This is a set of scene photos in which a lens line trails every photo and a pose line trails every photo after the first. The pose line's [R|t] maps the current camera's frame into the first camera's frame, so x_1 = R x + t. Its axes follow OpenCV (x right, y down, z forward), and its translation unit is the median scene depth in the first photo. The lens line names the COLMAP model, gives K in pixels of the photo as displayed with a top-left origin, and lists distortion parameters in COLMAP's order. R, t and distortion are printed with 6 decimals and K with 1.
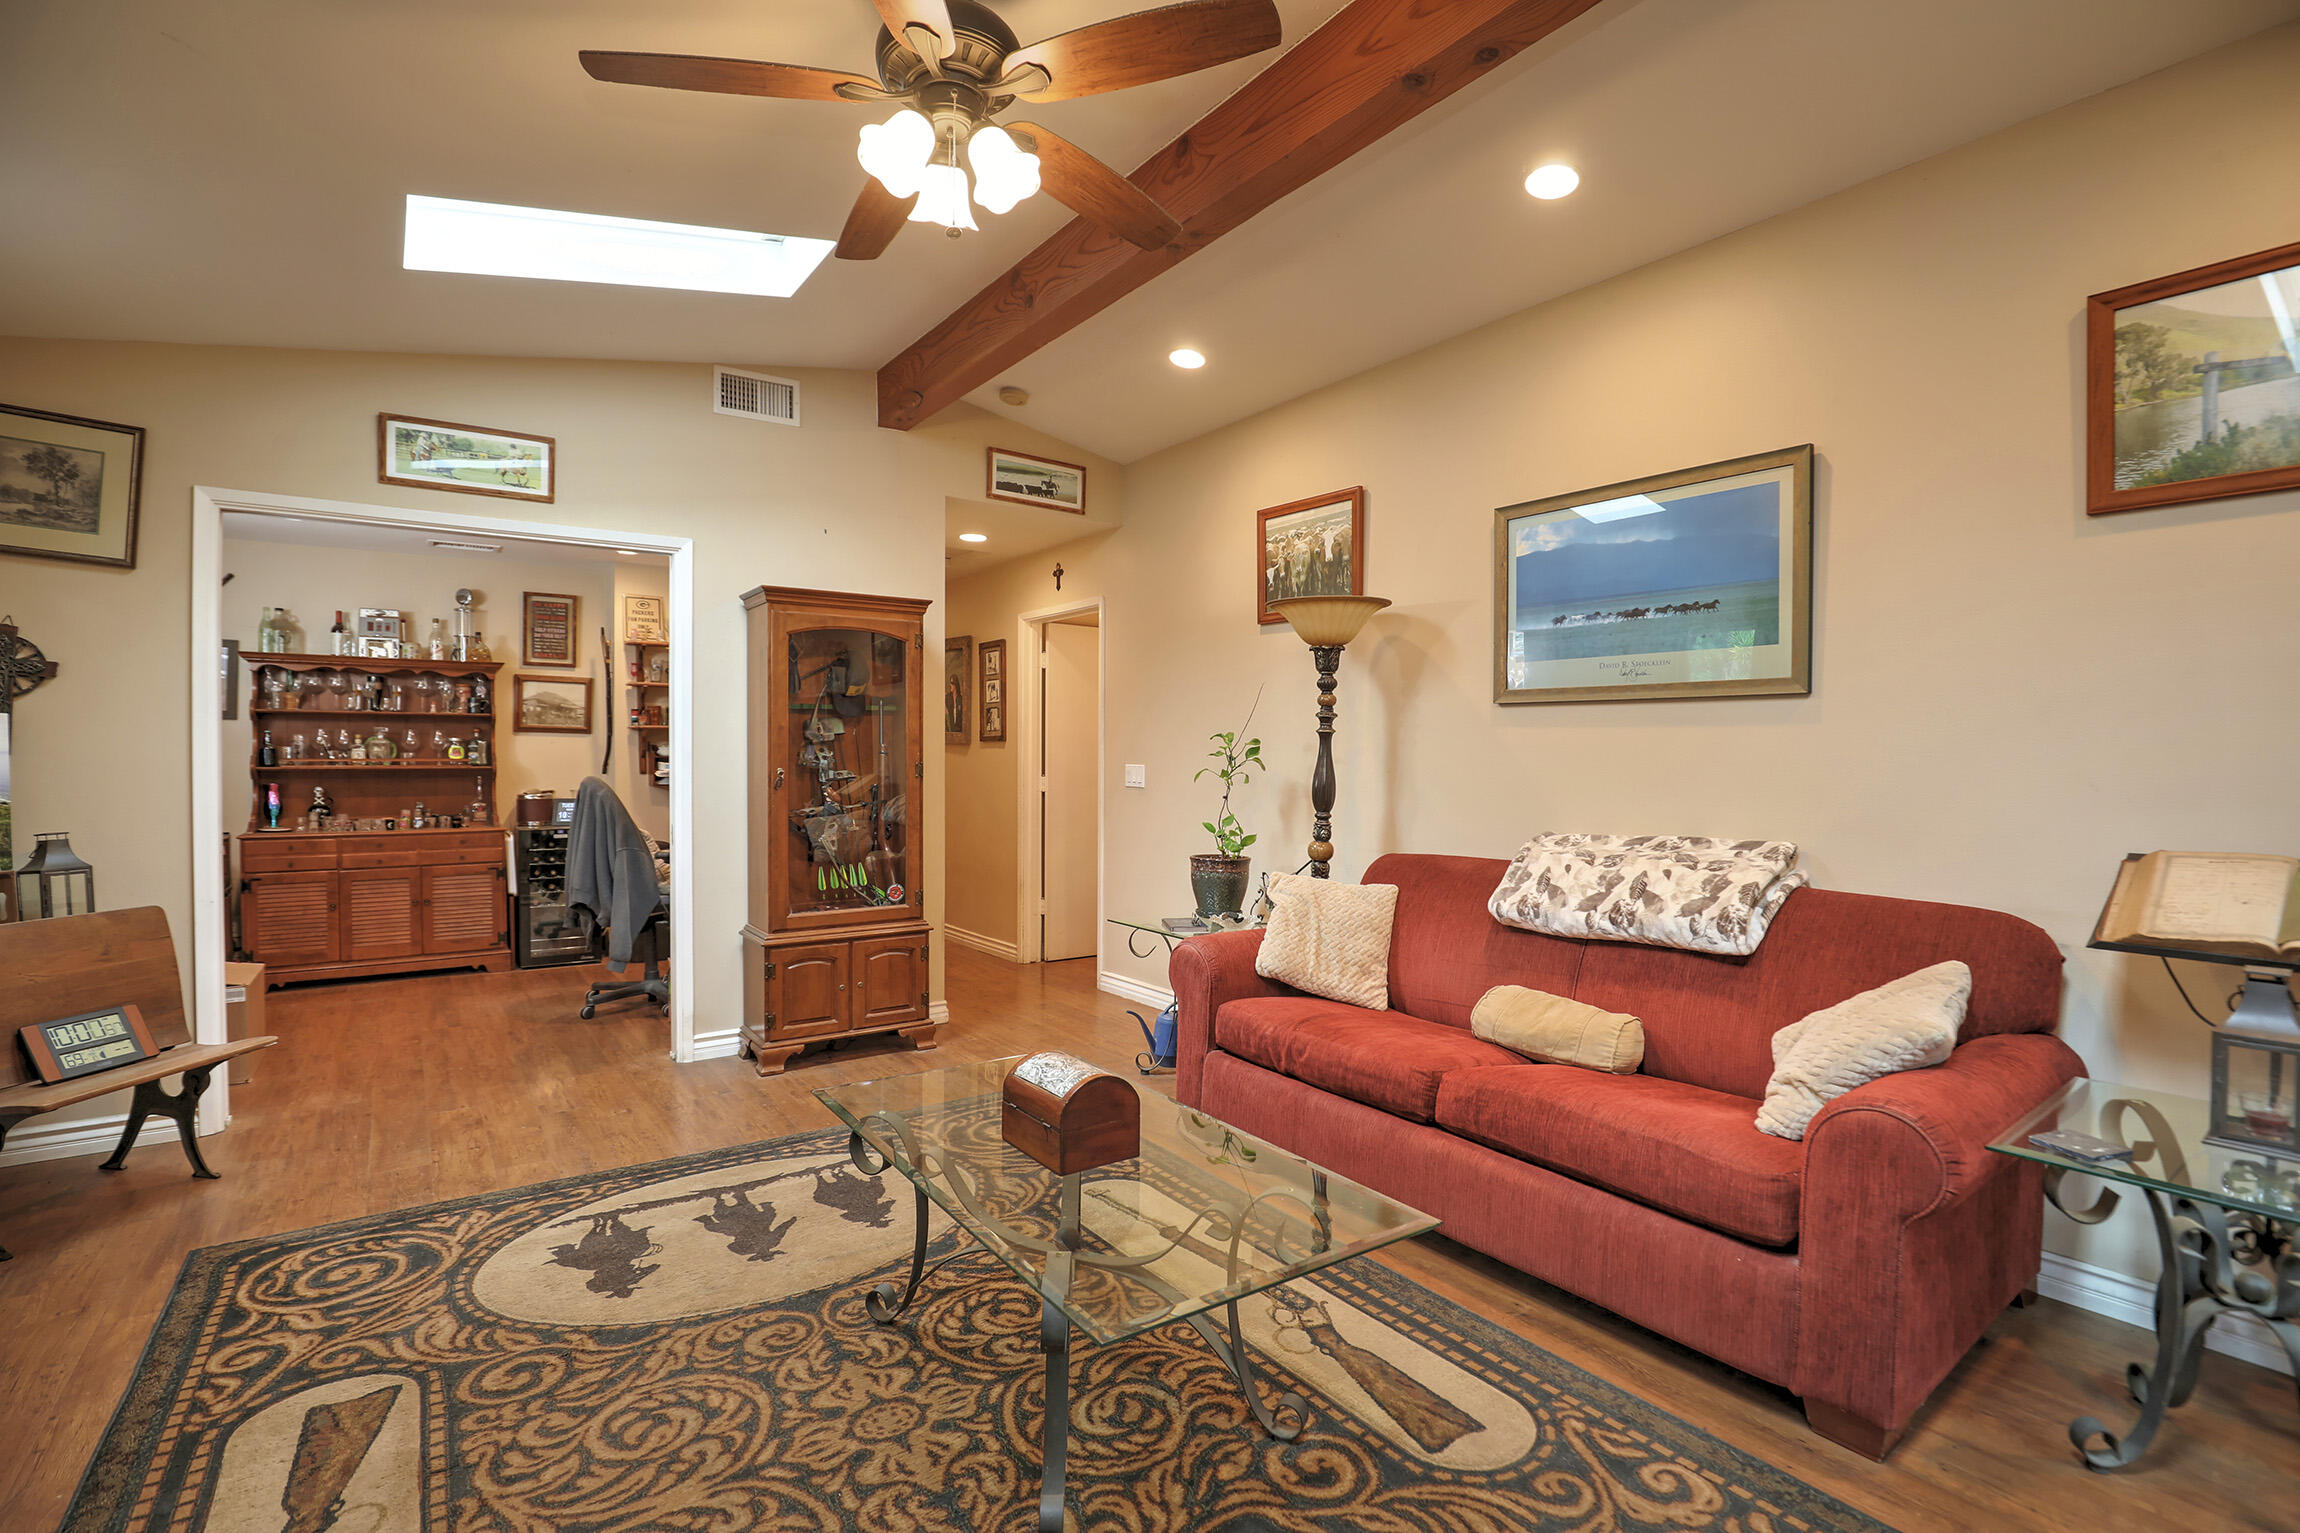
lens RADIAL K [[1056.4, 0, 1161.0], [0, 1056.4, 768.0], [0, 0, 1]] dist [-0.034904, 0.003852]
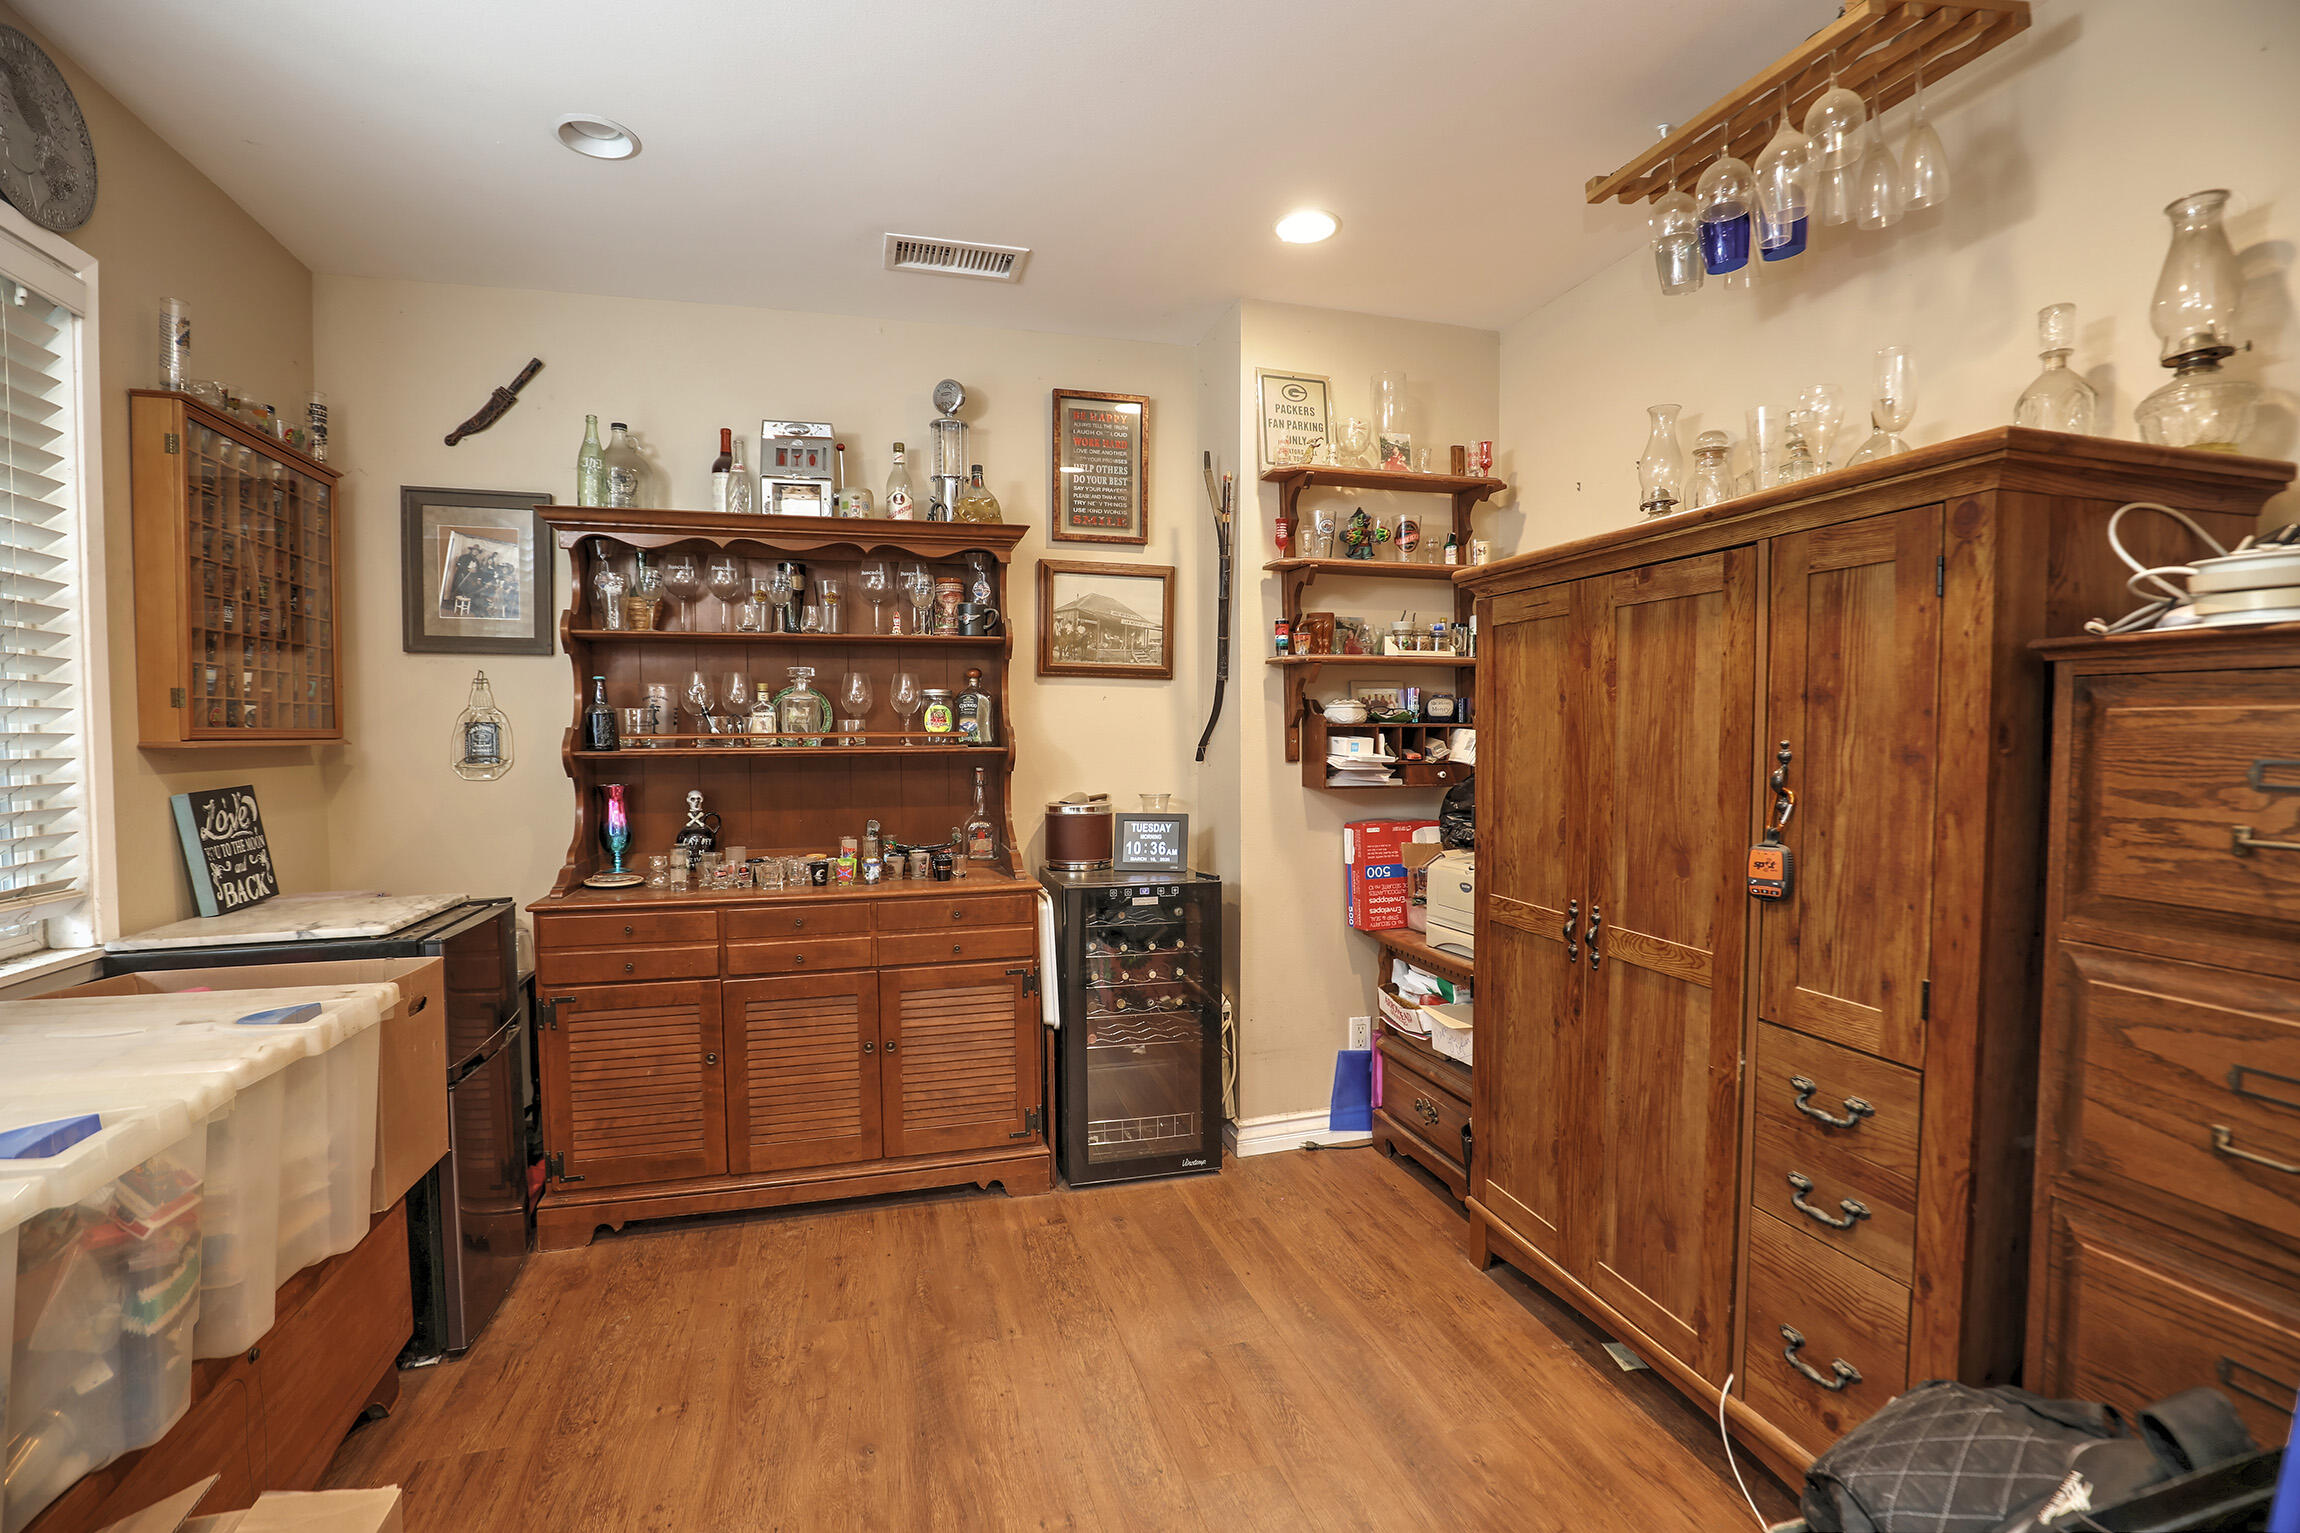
lens RADIAL K [[1056.4, 0, 1157.3], [0, 1056.4, 768.5], [0, 0, 1]] dist [-0.034904, 0.003852]
pose [[0.938932, 0.008755, -0.343991, -0.425598], [0.001975, 0.999523, 0.030831, -0.007058], [0.344097, -0.029627, 0.938466, 0.591901]]
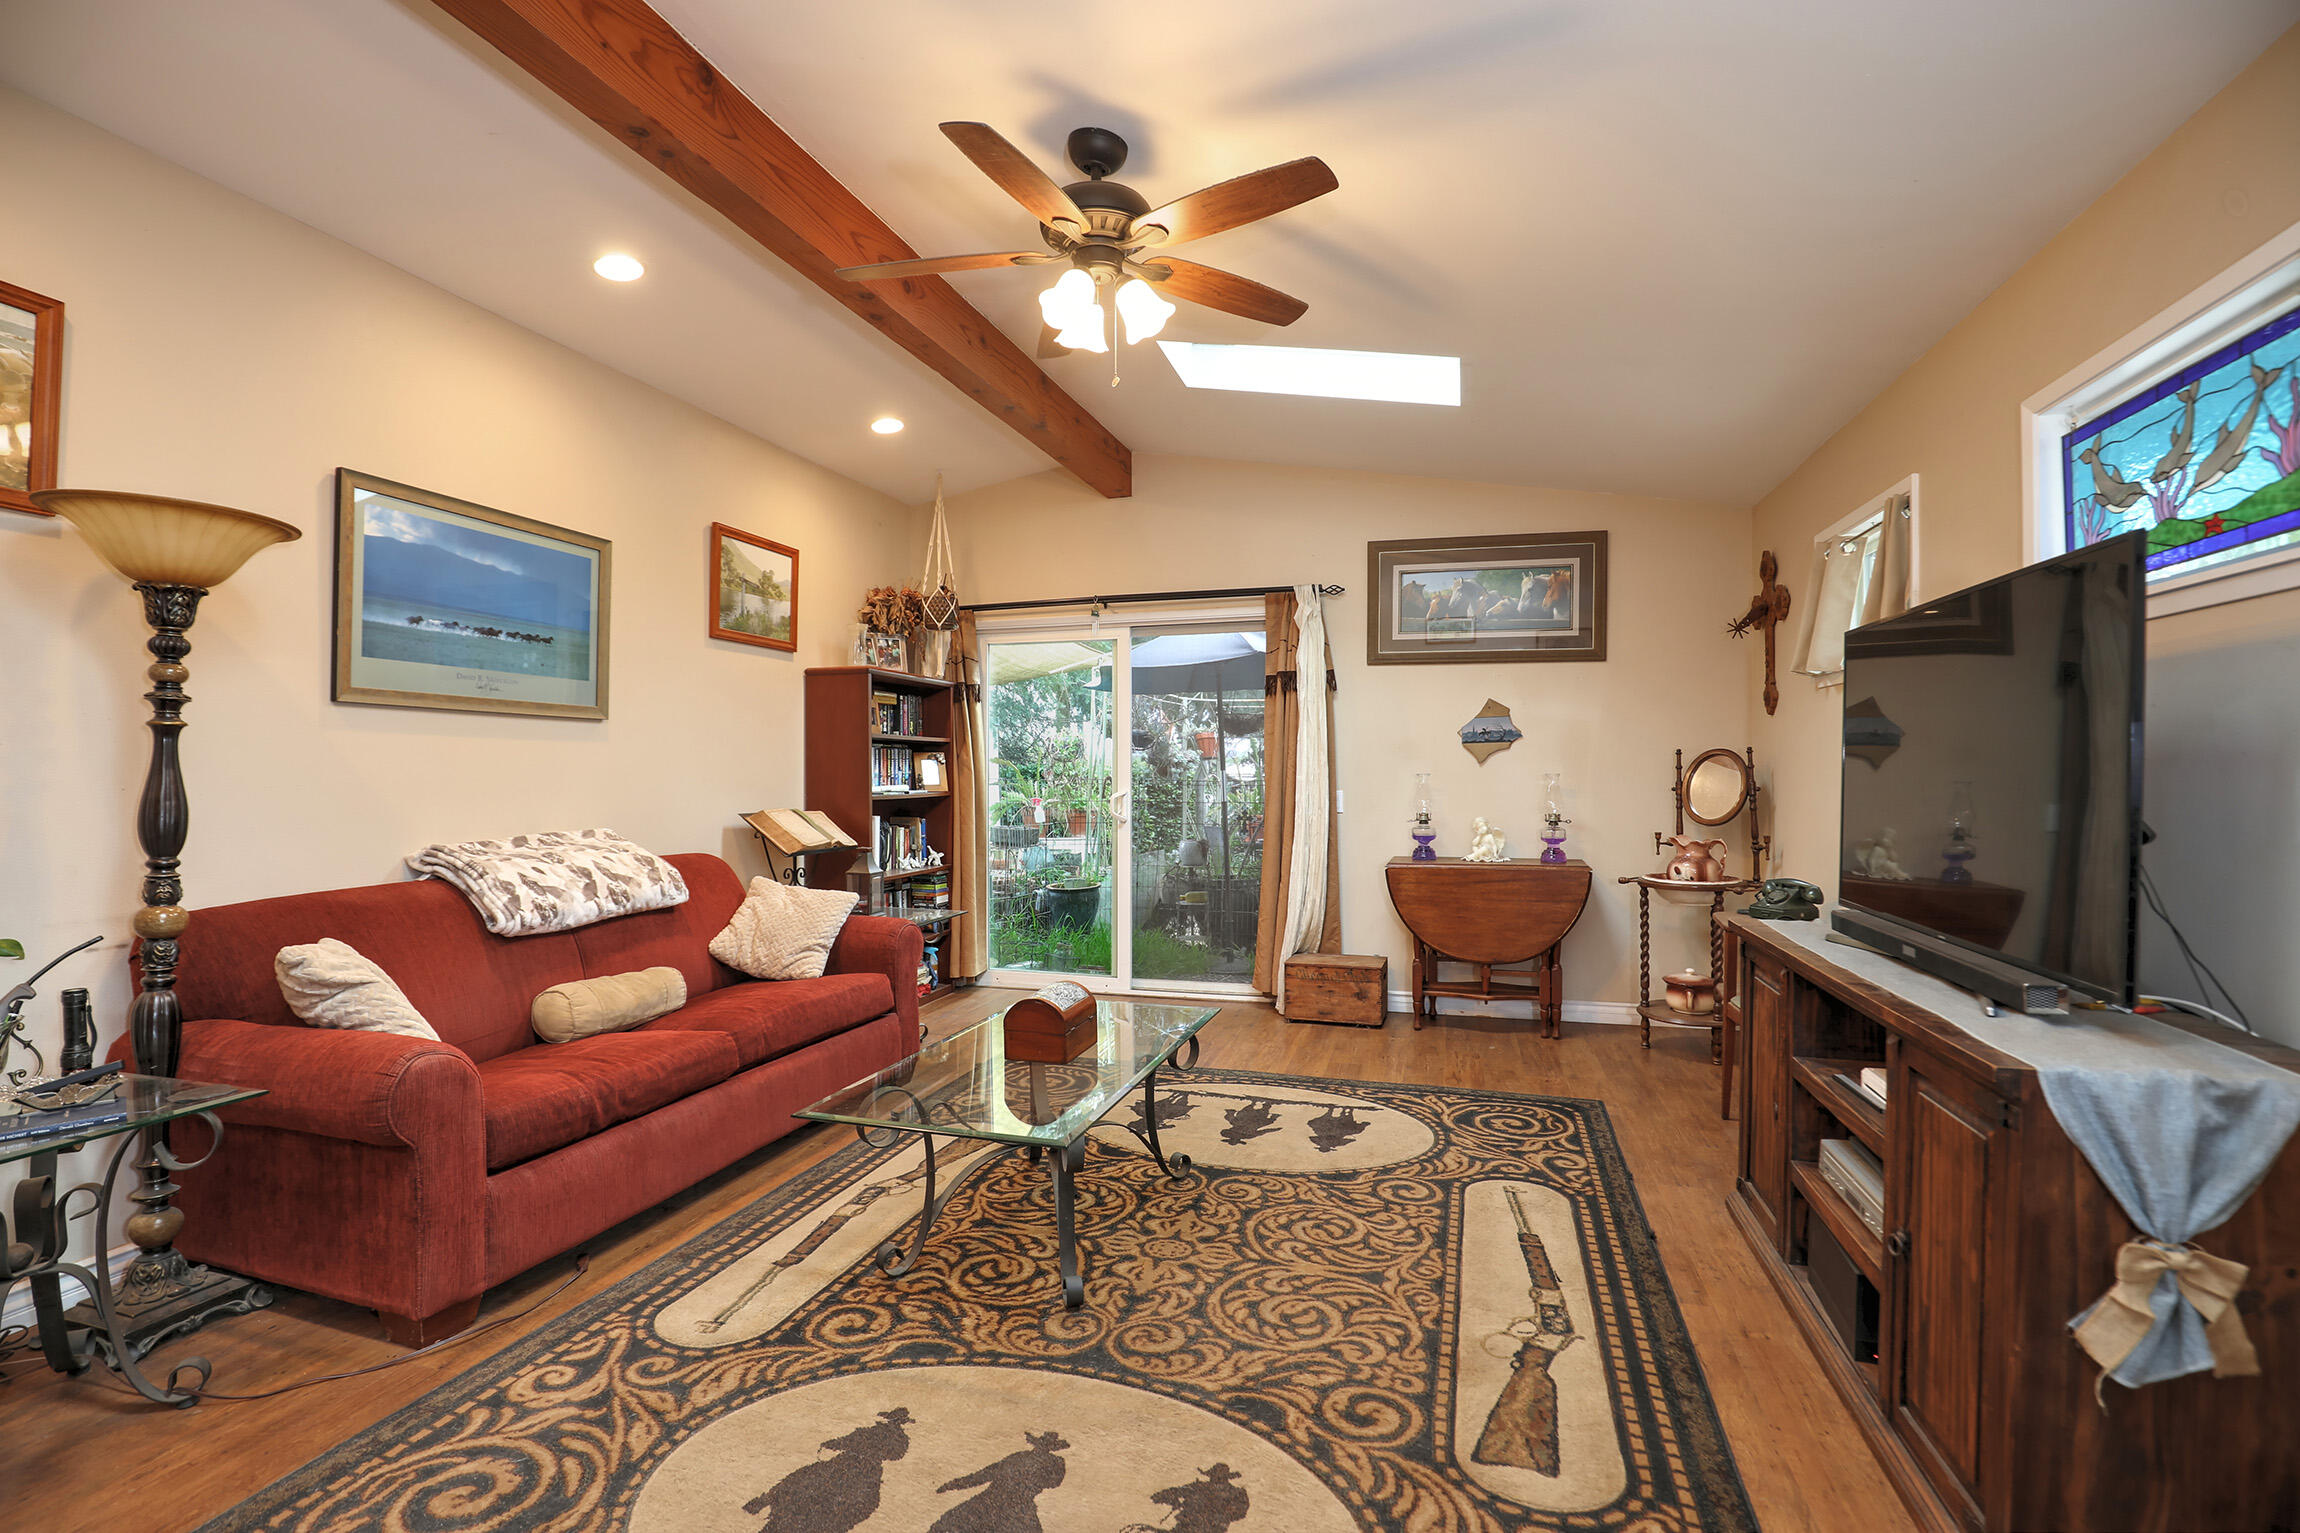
lens RADIAL K [[1056.4, 0, 1153.9], [0, 1056.4, 764.3], [0, 0, 1]] dist [-0.034904, 0.003852]
pose [[-0.610364, -0.001288, 0.792120, -1.155405], [0.004229, 0.999979, 0.004885, -0.020409], [-0.792110, 0.006332, -0.610346, 1.587221]]
